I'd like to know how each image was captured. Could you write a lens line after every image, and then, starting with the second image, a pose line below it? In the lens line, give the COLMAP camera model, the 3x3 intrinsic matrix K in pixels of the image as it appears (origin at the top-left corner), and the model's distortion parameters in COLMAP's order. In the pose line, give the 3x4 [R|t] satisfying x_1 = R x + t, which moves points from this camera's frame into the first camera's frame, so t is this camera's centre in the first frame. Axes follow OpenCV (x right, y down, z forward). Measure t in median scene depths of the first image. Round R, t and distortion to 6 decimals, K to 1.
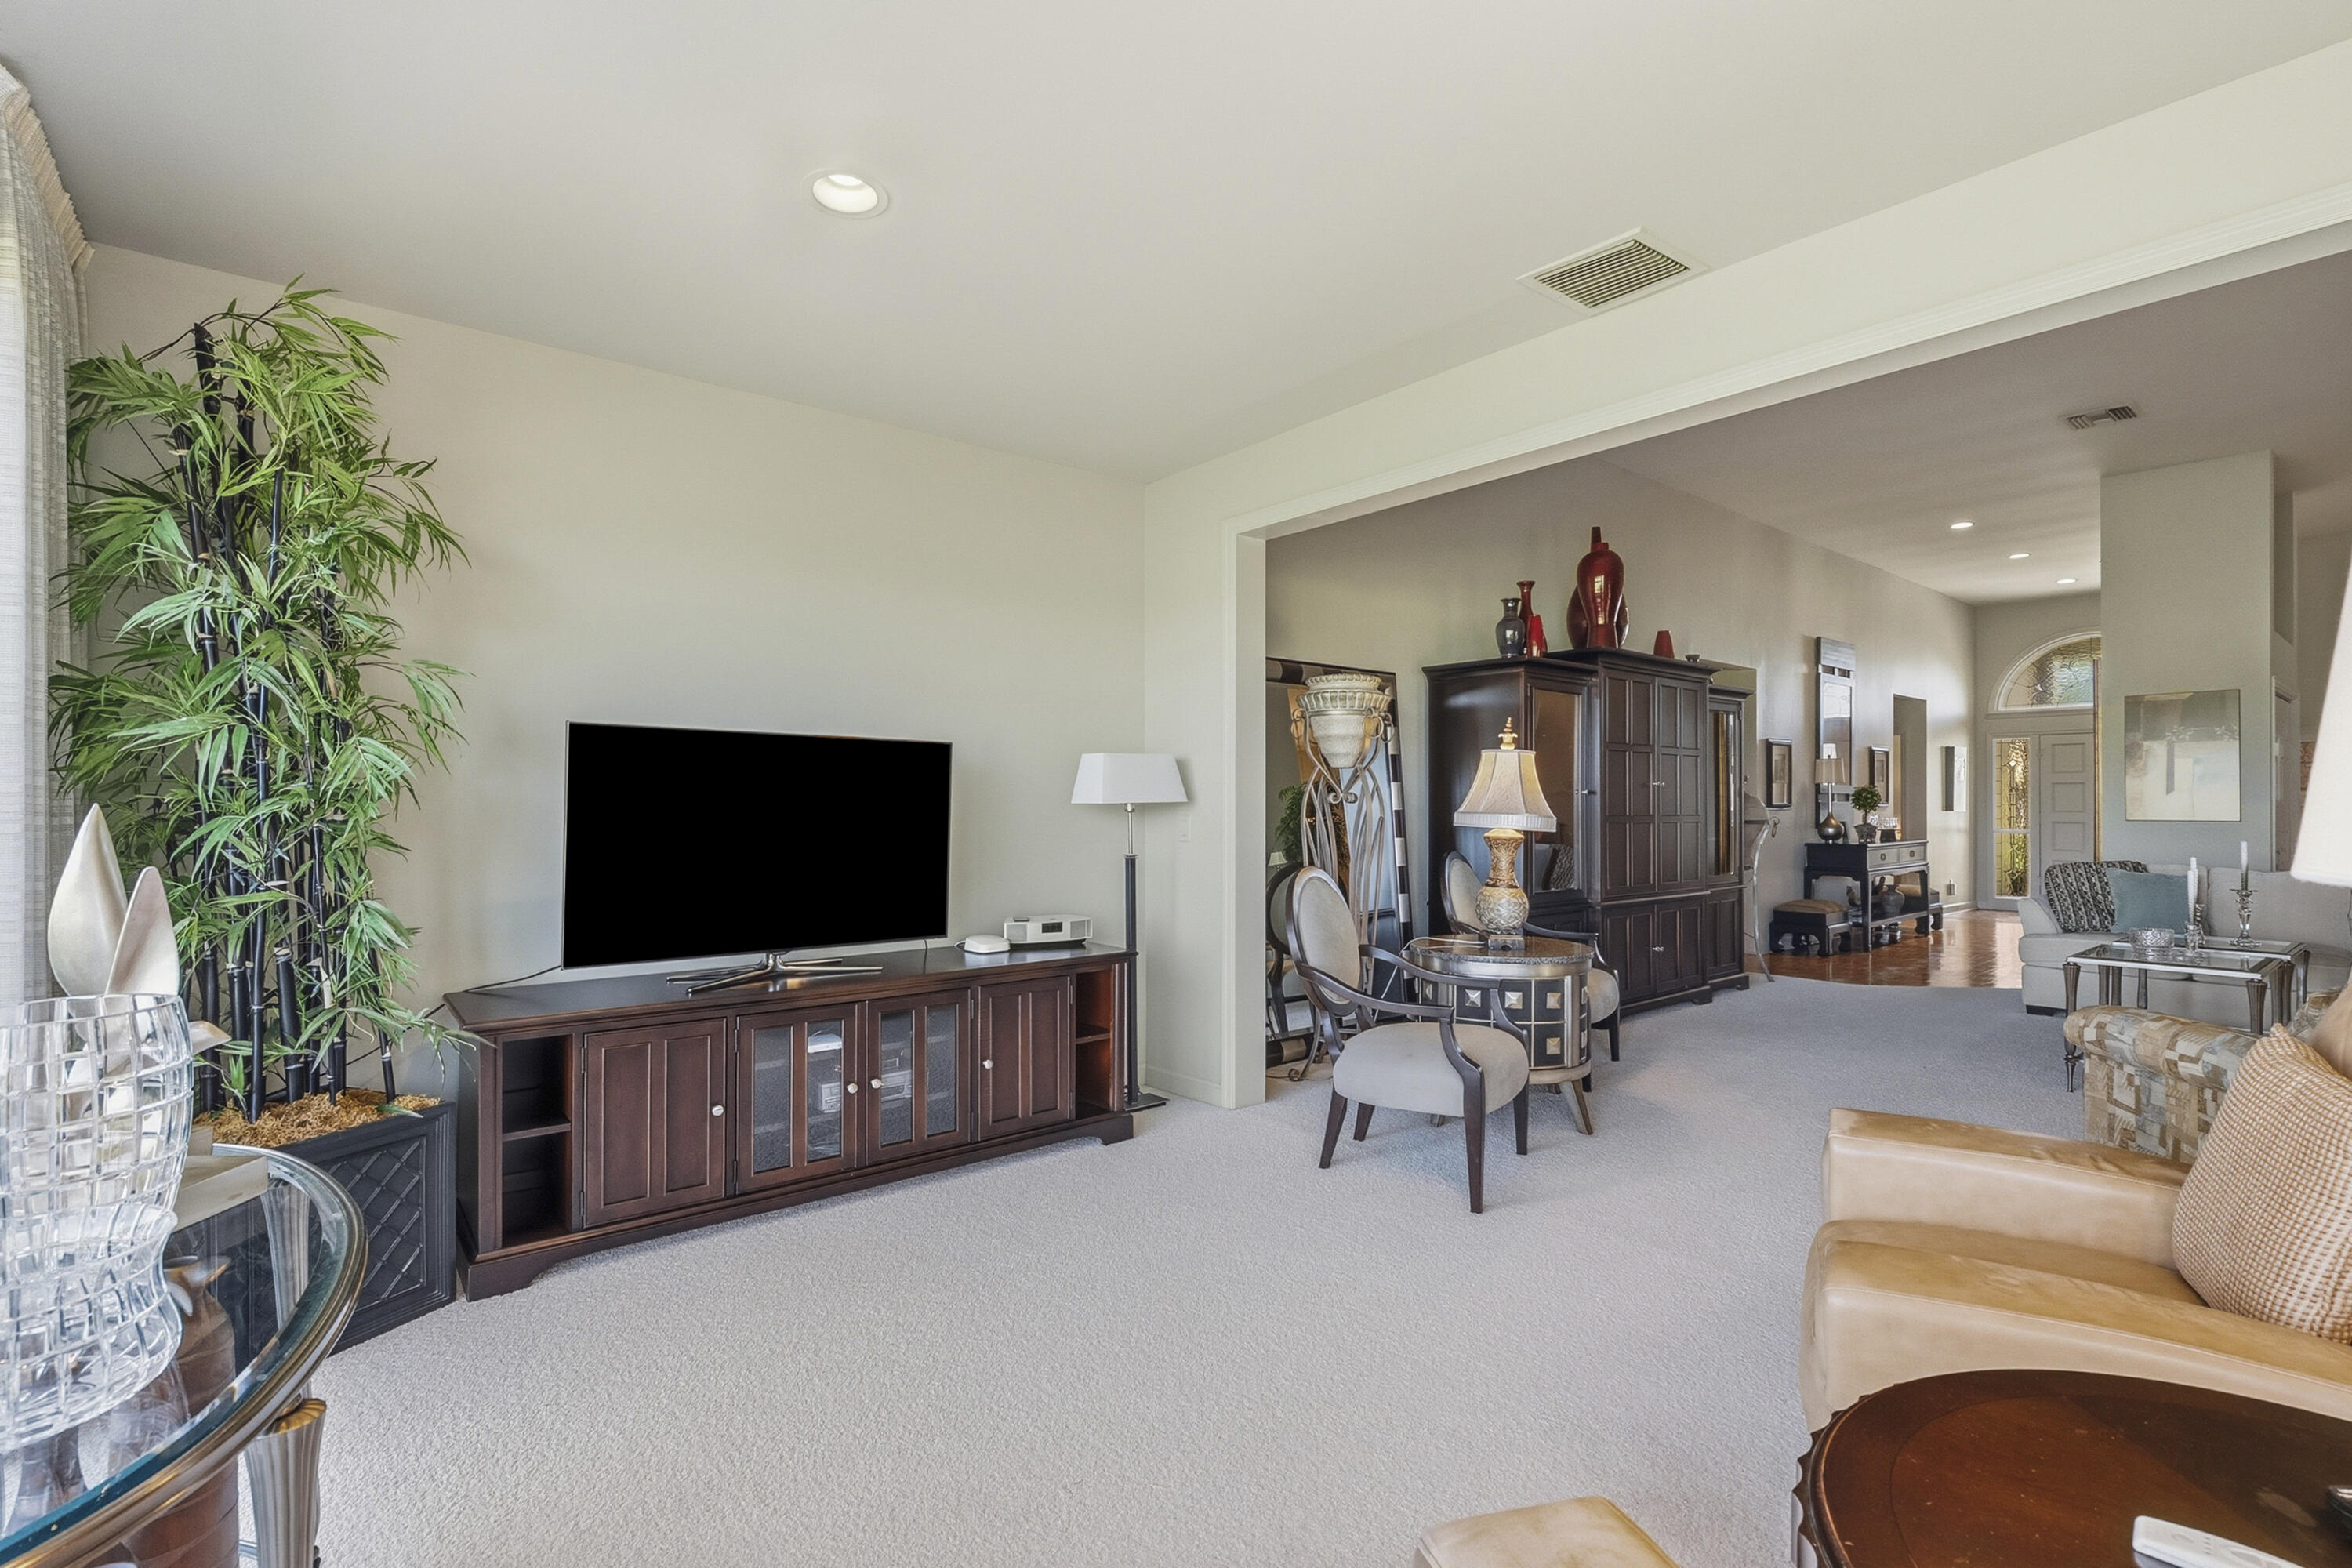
lens RADIAL K [[1088.9, 0, 1169.1], [0, 1088.9, 790.2], [0, 0, 1]] dist [0.001033, 0.000673]
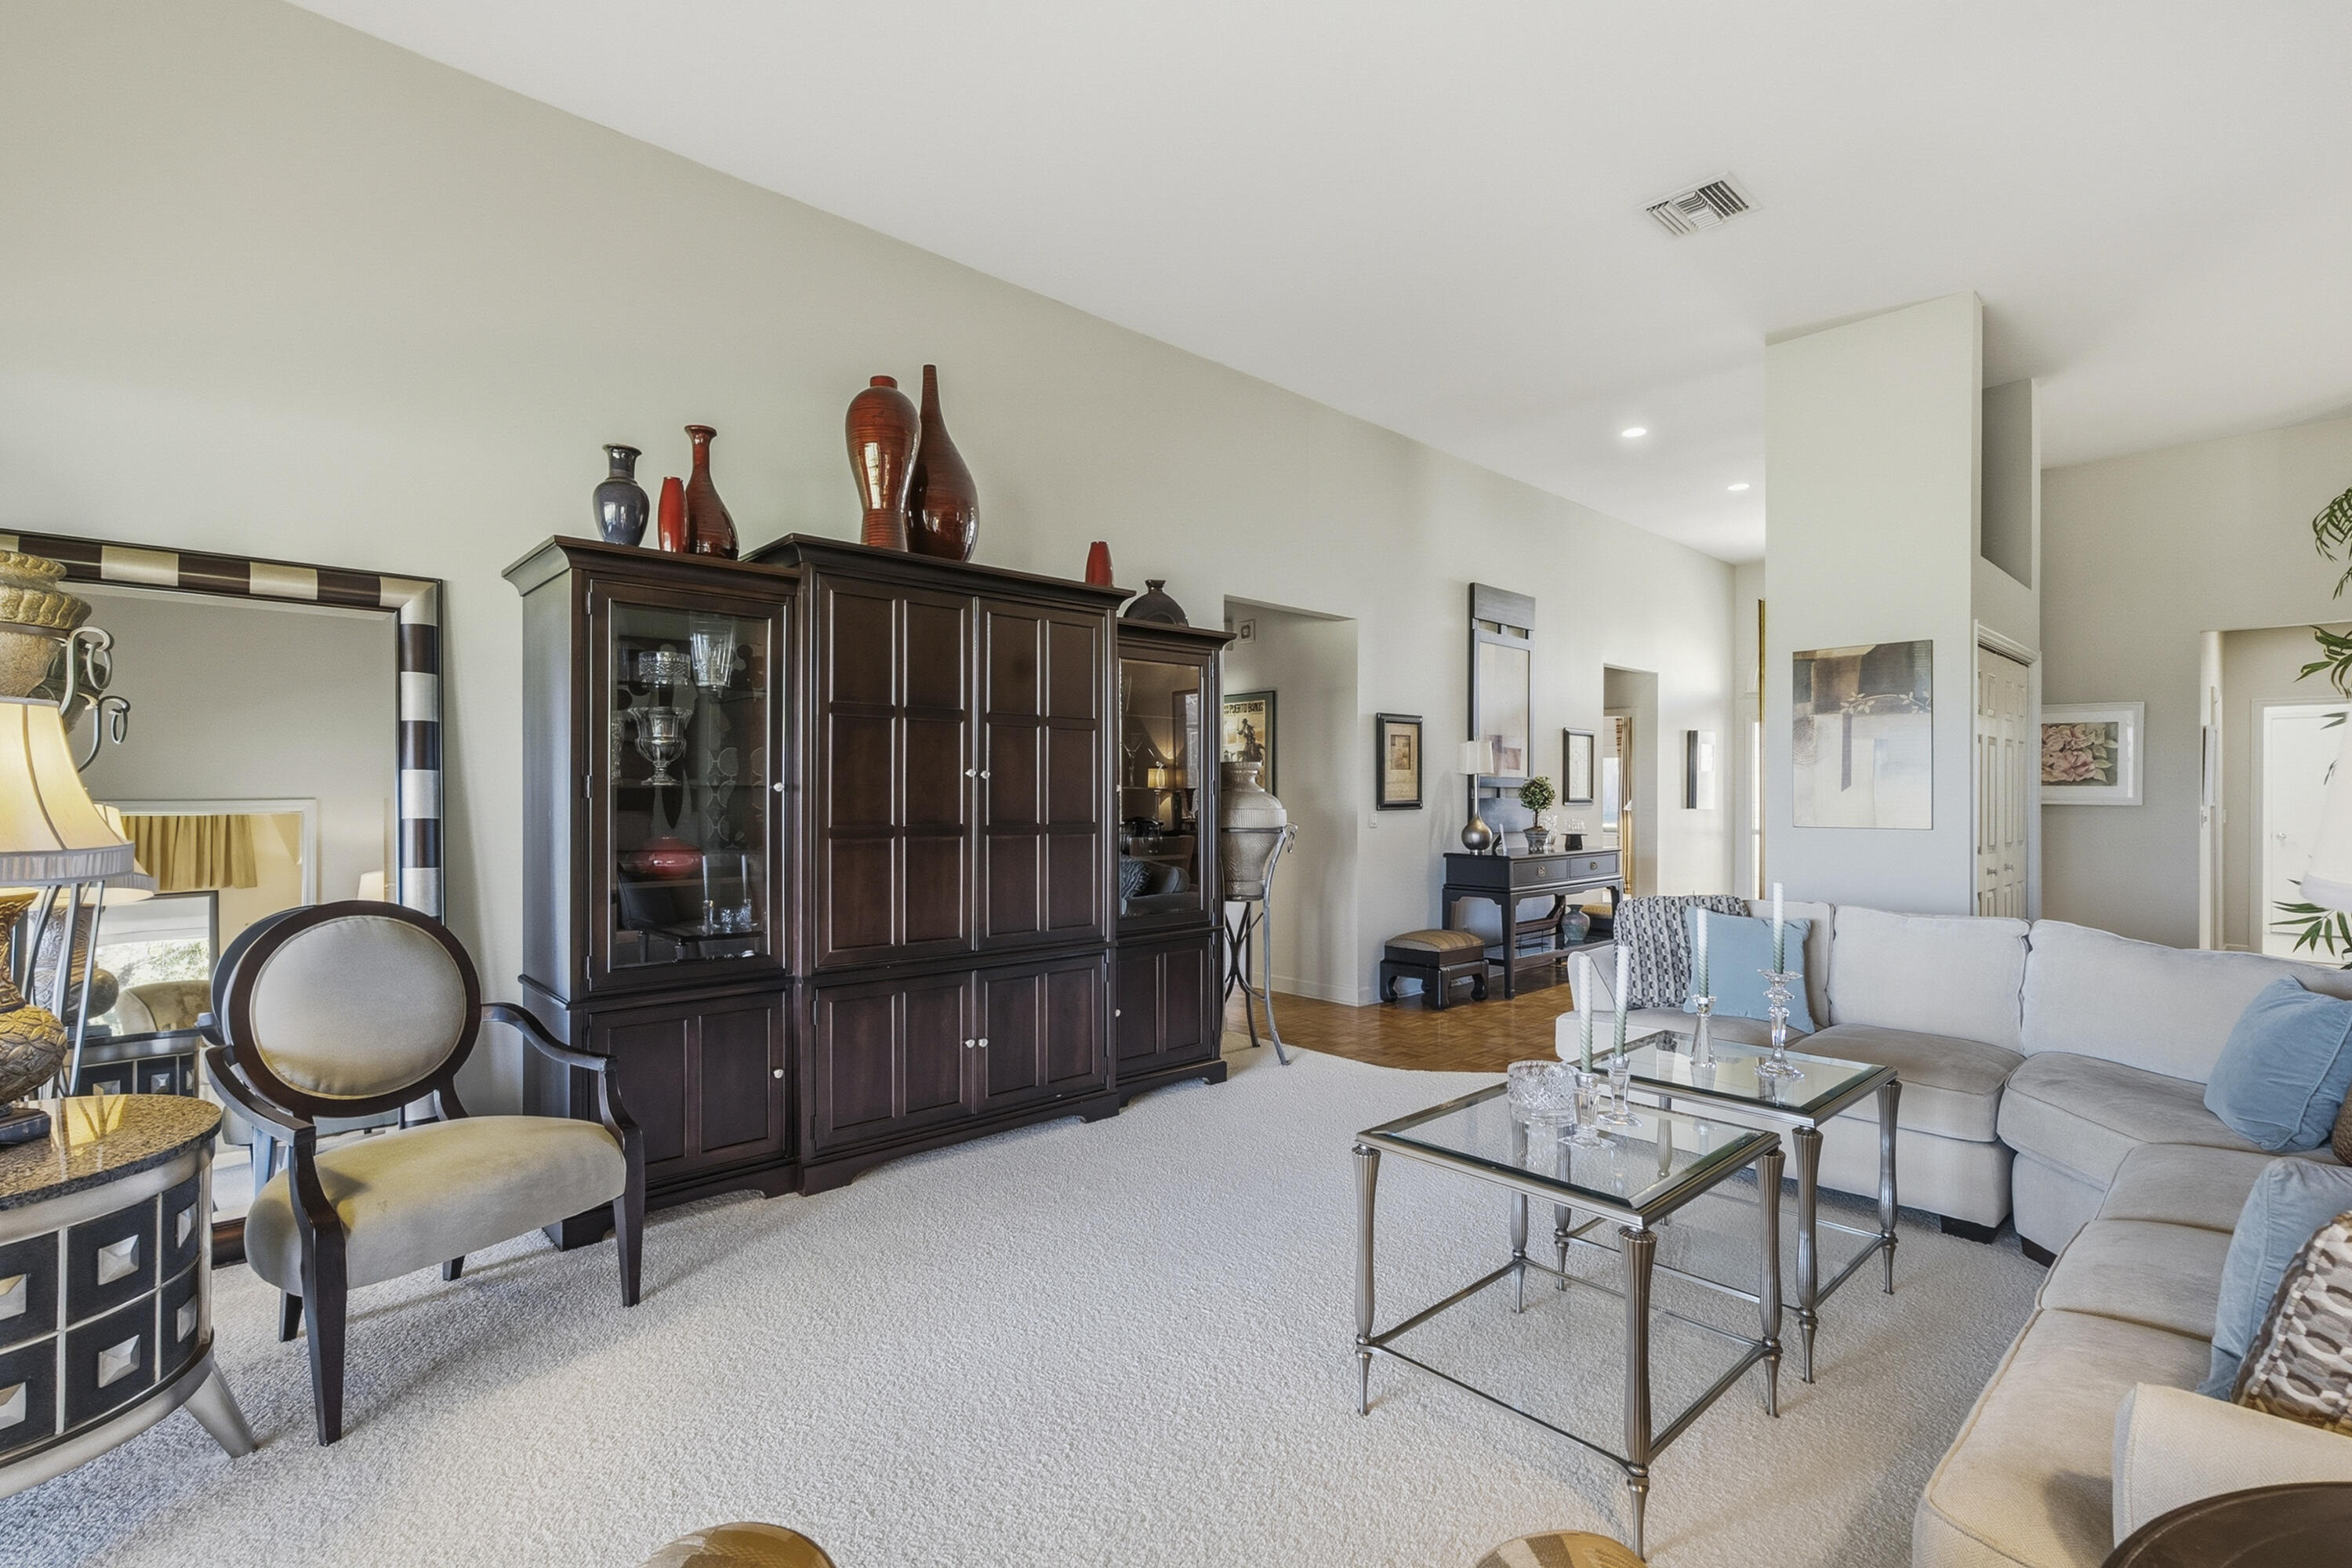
lens RADIAL K [[1088.9, 0, 1169.1], [0, 1088.9, 790.2], [0, 0, 1]] dist [0.001033, 0.000673]
pose [[0.998402, 0.001123, 0.056499, 0.406878], [-0.001555, 0.999970, 0.007600, -0.001159], [-0.056489, -0.007676, 0.998374, 0.296975]]
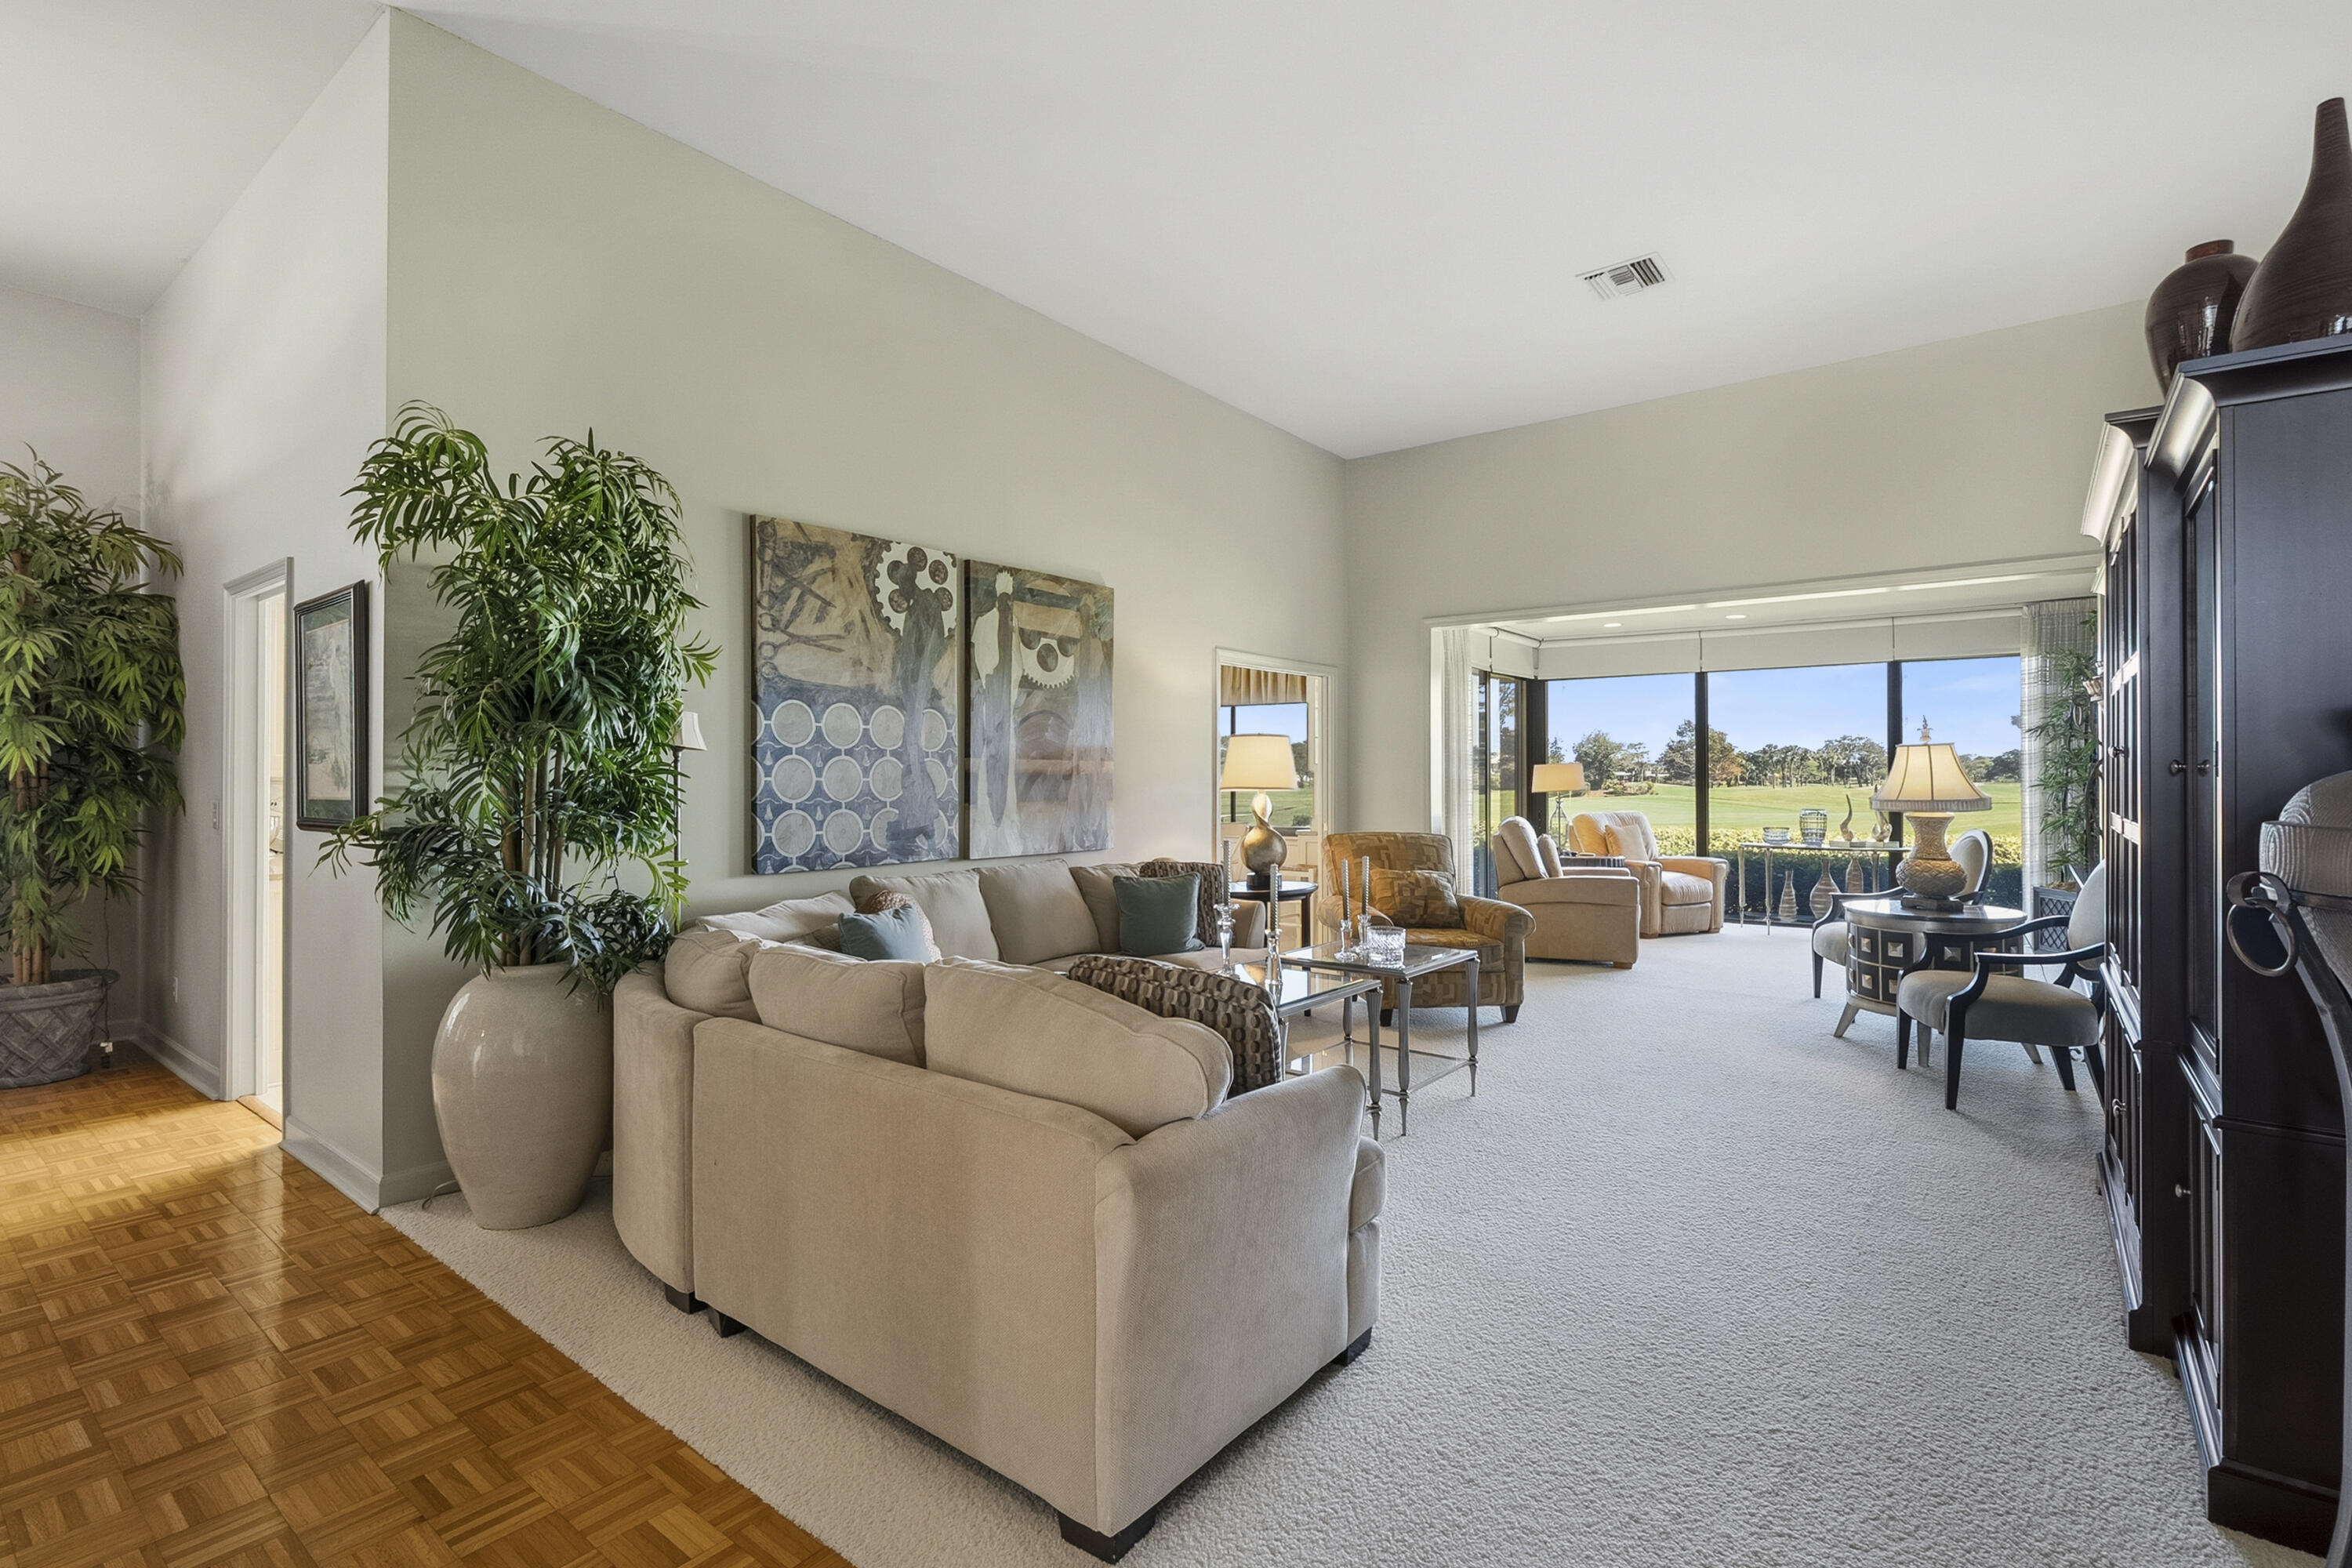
lens RADIAL K [[1088.9, 0, 1169.1], [0, 1088.9, 790.2], [0, 0, 1]] dist [0.001033, 0.000673]
pose [[-0.976080, 0.009320, -0.217213, 0.738860], [0.008743, 0.999955, 0.003615, 0.001362], [0.217237, 0.001630, -0.976118, 1.068346]]
